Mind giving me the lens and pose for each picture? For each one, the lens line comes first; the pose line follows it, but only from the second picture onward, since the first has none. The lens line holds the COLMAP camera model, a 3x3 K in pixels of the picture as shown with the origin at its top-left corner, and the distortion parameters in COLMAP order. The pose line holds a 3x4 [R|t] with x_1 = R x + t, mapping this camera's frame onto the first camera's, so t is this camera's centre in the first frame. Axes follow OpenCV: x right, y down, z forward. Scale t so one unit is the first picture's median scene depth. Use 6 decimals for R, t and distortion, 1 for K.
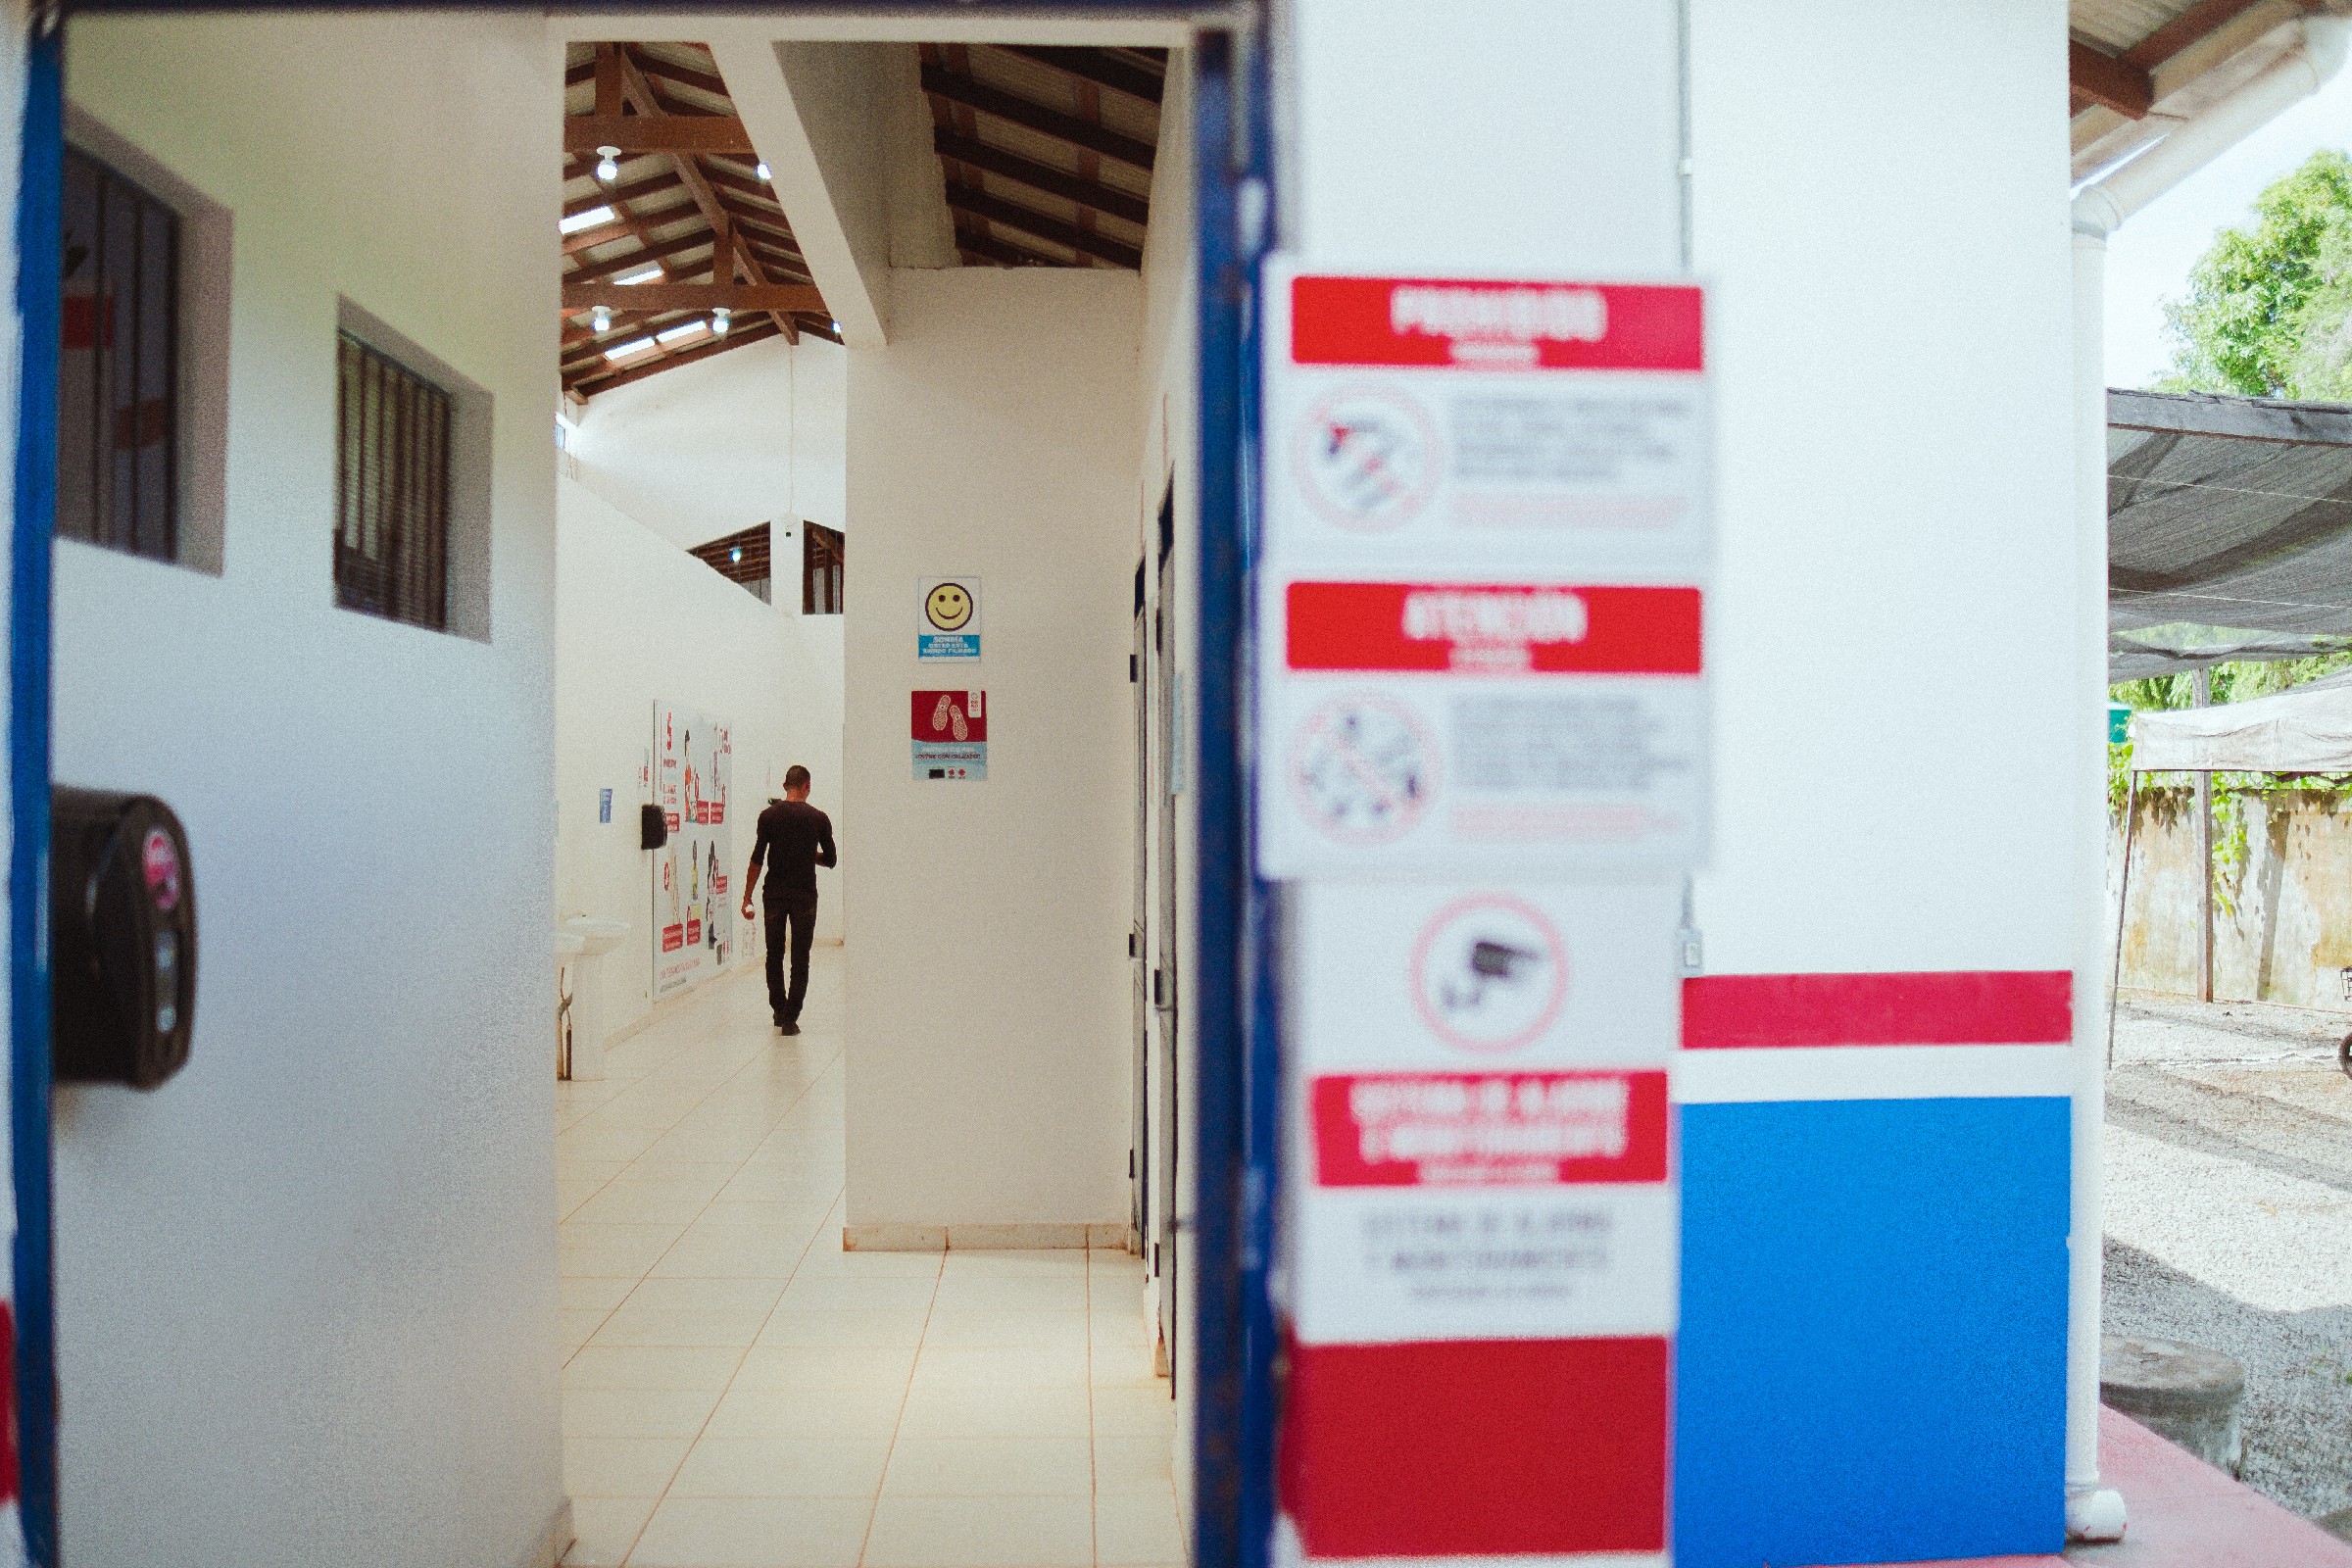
lens RADIAL K [[2319.6, 0, 1176.0], [0, 2319.6, 784.0], [0, 0, 1]] dist [-0.182451, 0.164417]
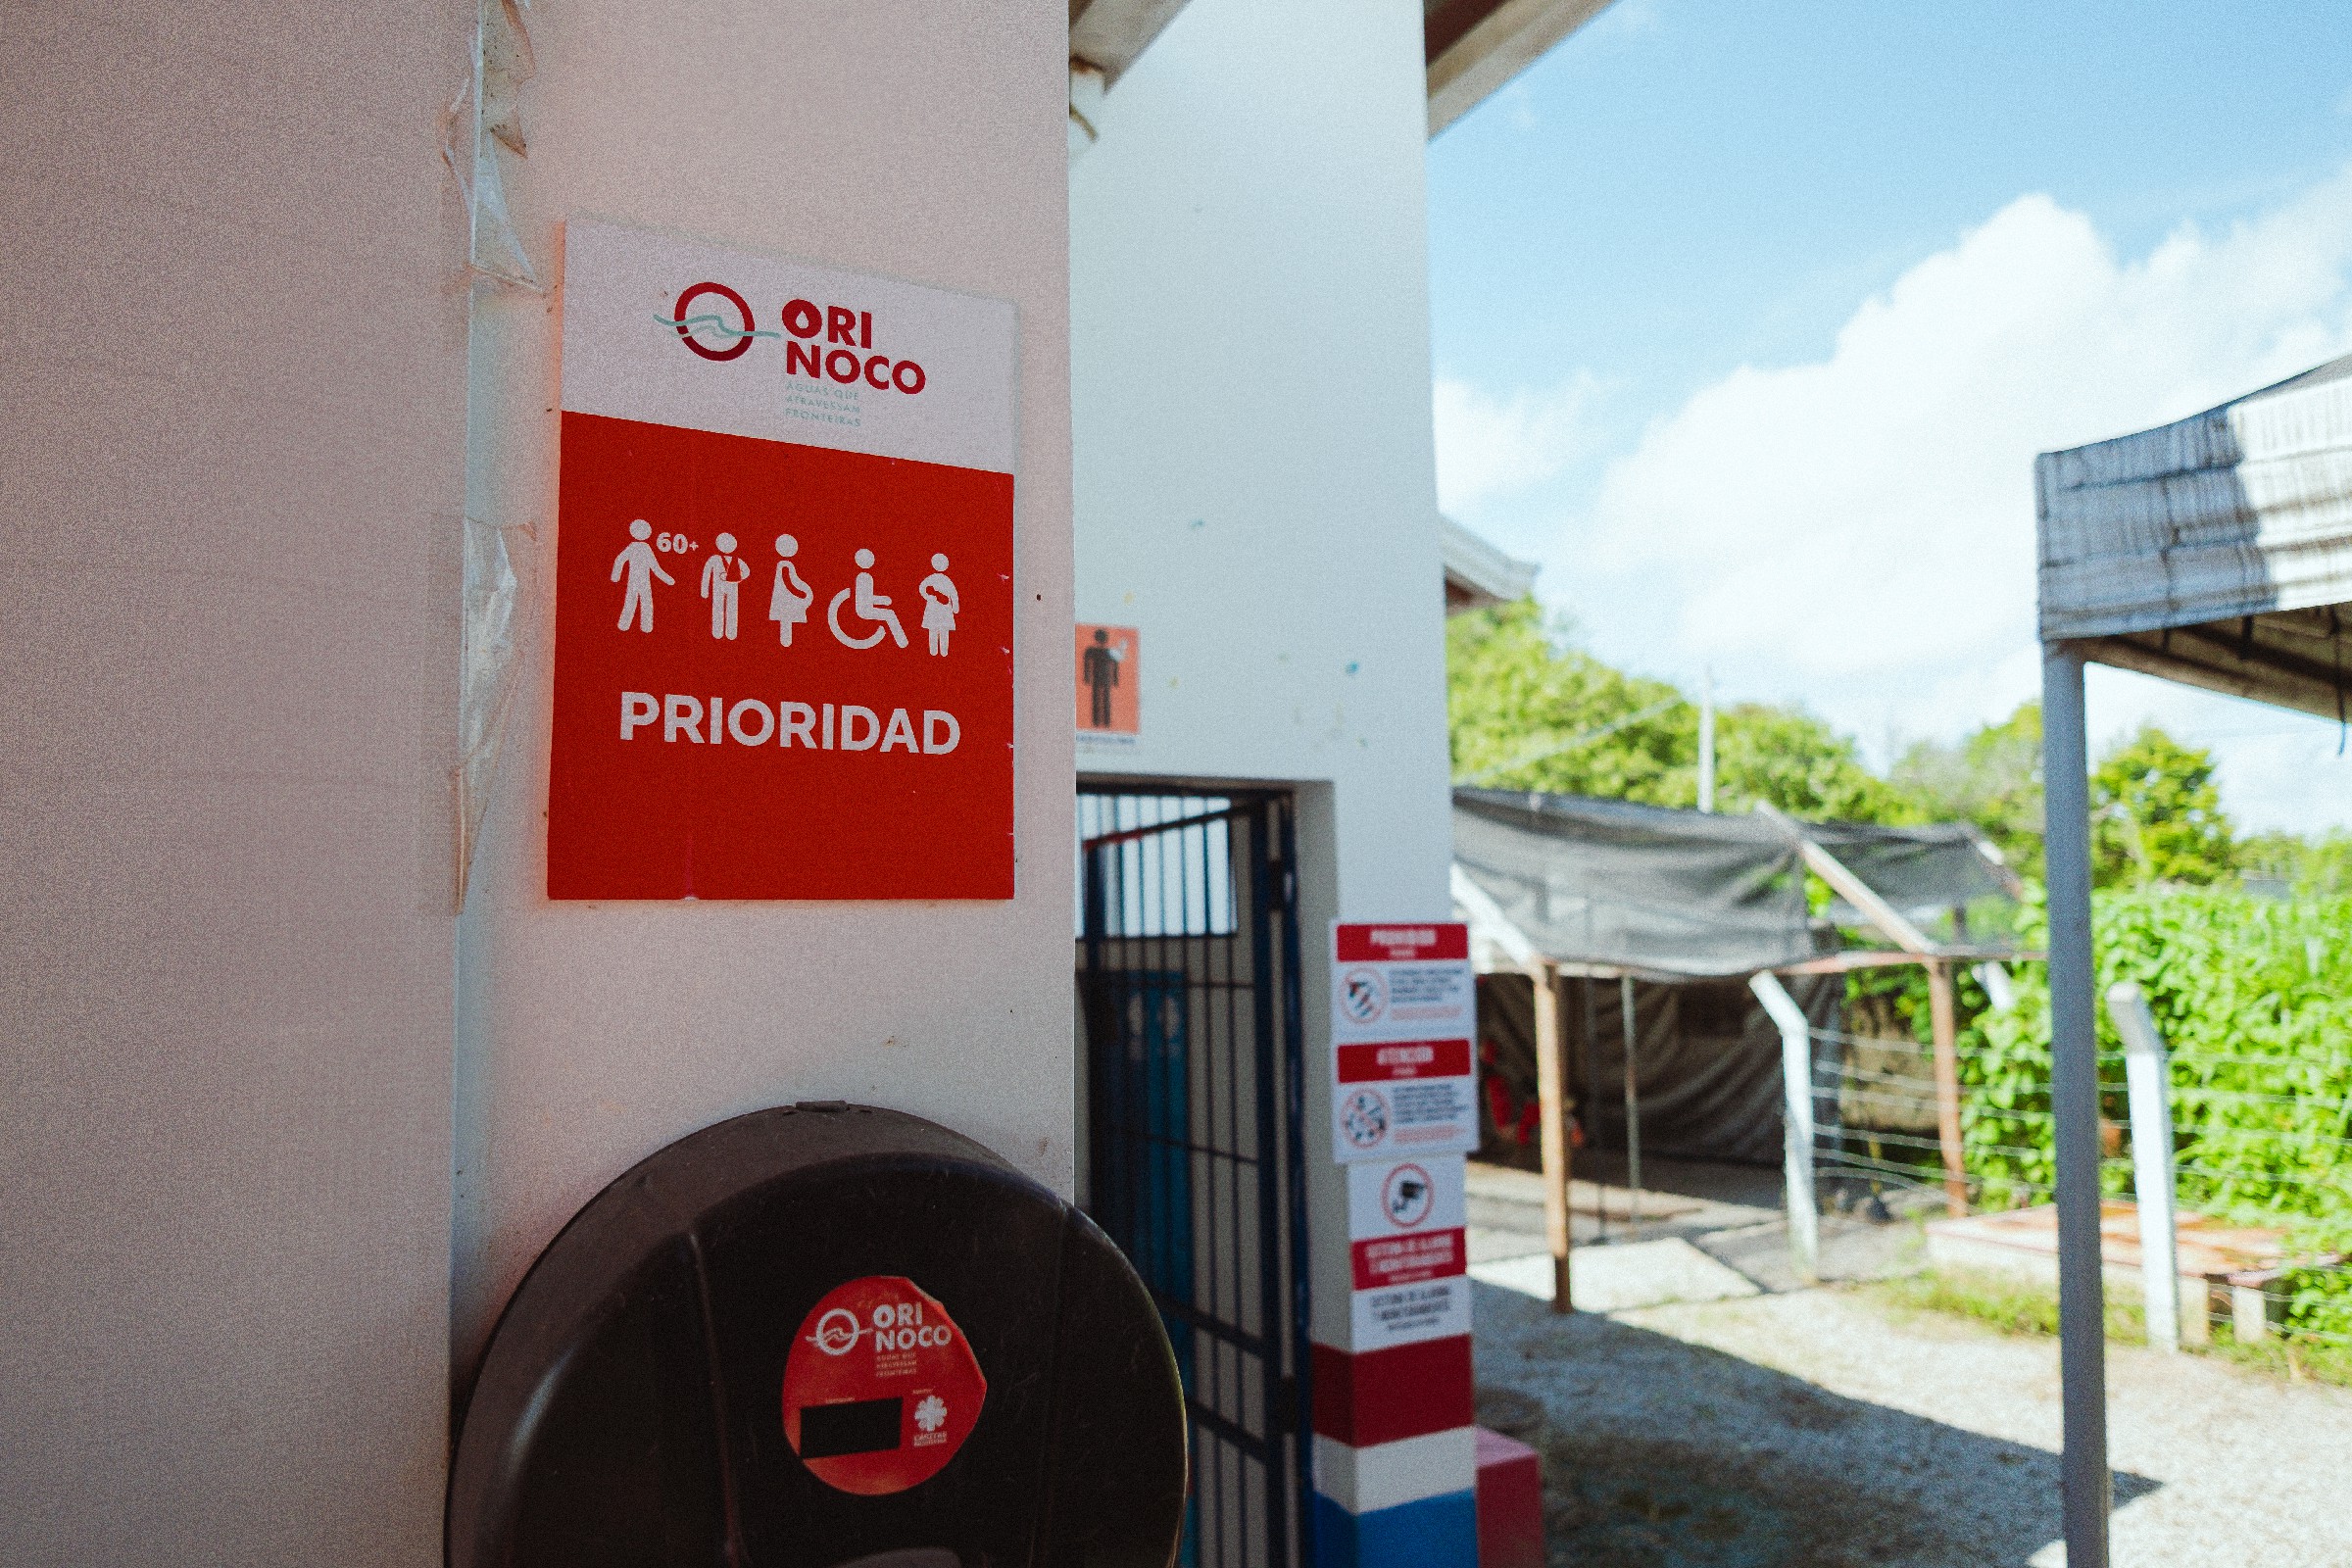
lens RADIAL K [[1559.7, 0, 1176.0], [0, 1559.7, 784.0], [0, 0, 1]] dist [0.003565, -0.002391]
pose [[0.898871, 0.028624, 0.437277, -0.868561], [0.017048, 0.994825, -0.100166, -0.204540], [-0.437881, 0.097491, 0.893731, -0.486555]]
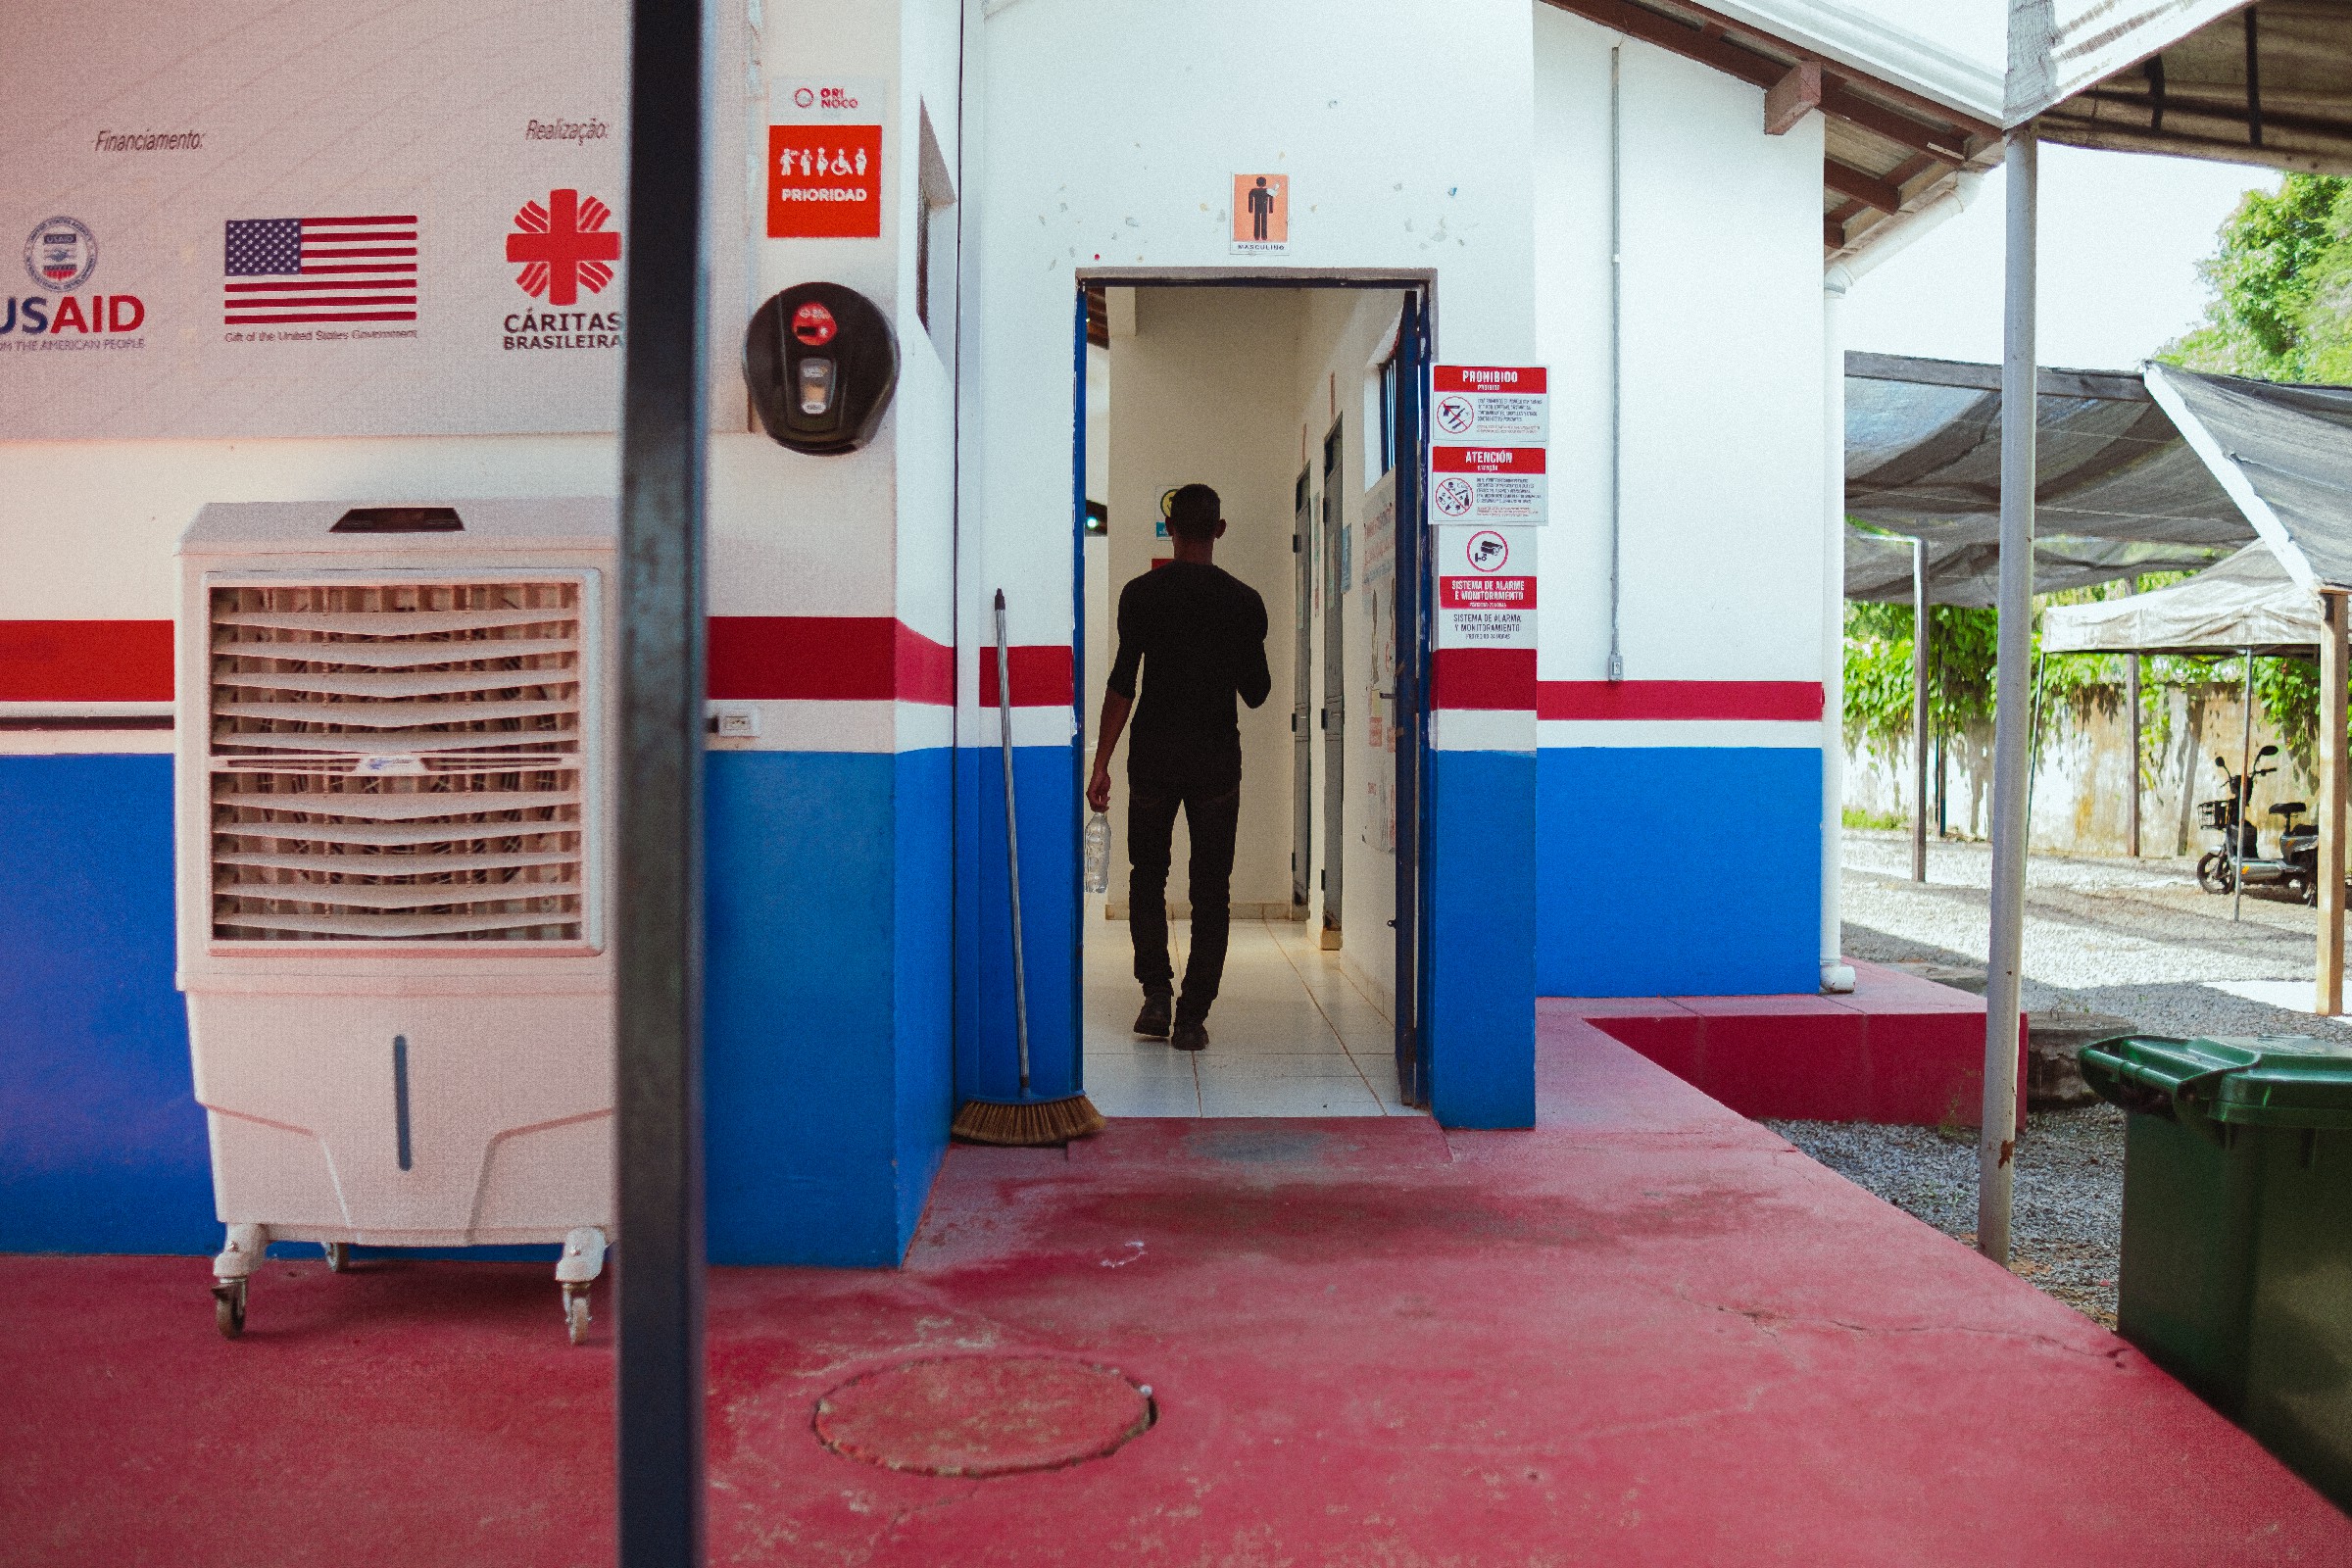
lens RADIAL K [[2319.6, 0, 1176.0], [0, 2319.6, 784.0], [0, 0, 1]] dist [-0.182451, 0.164417]
pose [[0.999567, 0.003466, -0.029217, -0.260474], [-0.002779, 0.999720, 0.023516, 0.373564], [0.029290, -0.023425, 0.999296, -2.780484]]
